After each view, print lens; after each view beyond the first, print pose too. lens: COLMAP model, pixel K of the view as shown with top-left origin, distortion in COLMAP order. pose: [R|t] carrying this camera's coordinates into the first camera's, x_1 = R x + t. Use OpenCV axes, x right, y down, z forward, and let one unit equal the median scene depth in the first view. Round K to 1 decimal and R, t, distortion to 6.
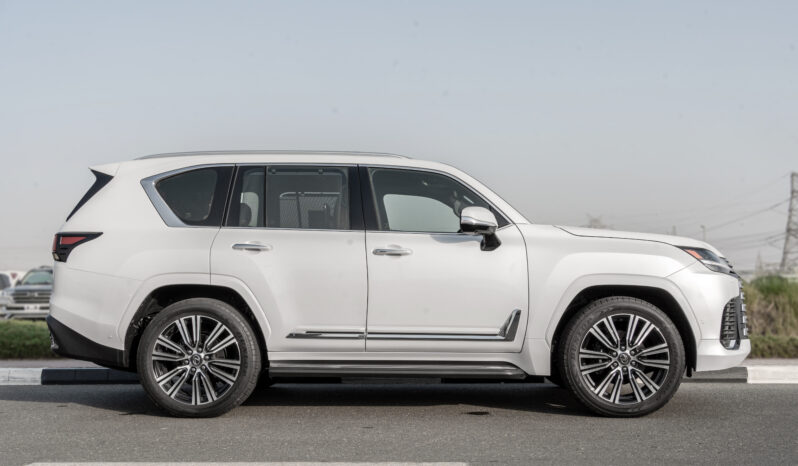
lens RADIAL K [[845.7, 0, 394.4], [0, 845.7, 206.5], [0, 0, 1]] dist [-0.005935, 0.000000]
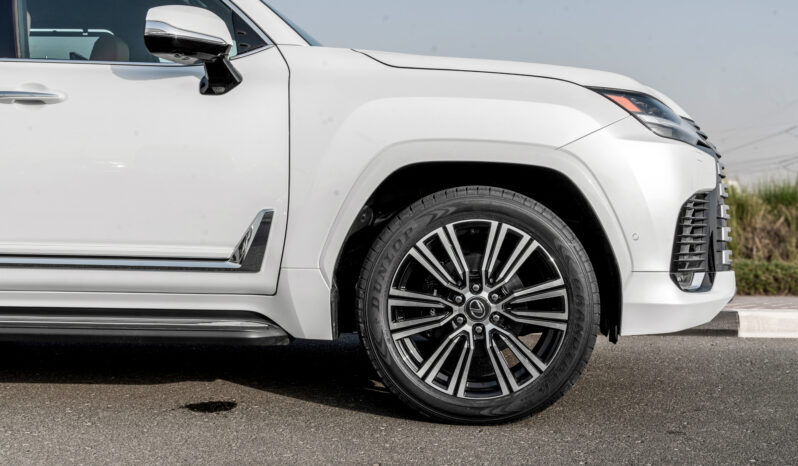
lens RADIAL K [[845.7, 0, 388.8], [0, 845.7, 165.8], [0, 0, 1]] dist [-0.005935, 0.000000]
pose [[0.999795, 0.004237, -0.019799, 0.226518], [-0.003361, 0.999022, 0.044088, 0.072692], [0.019966, -0.044013, 0.998831, 0.496494]]
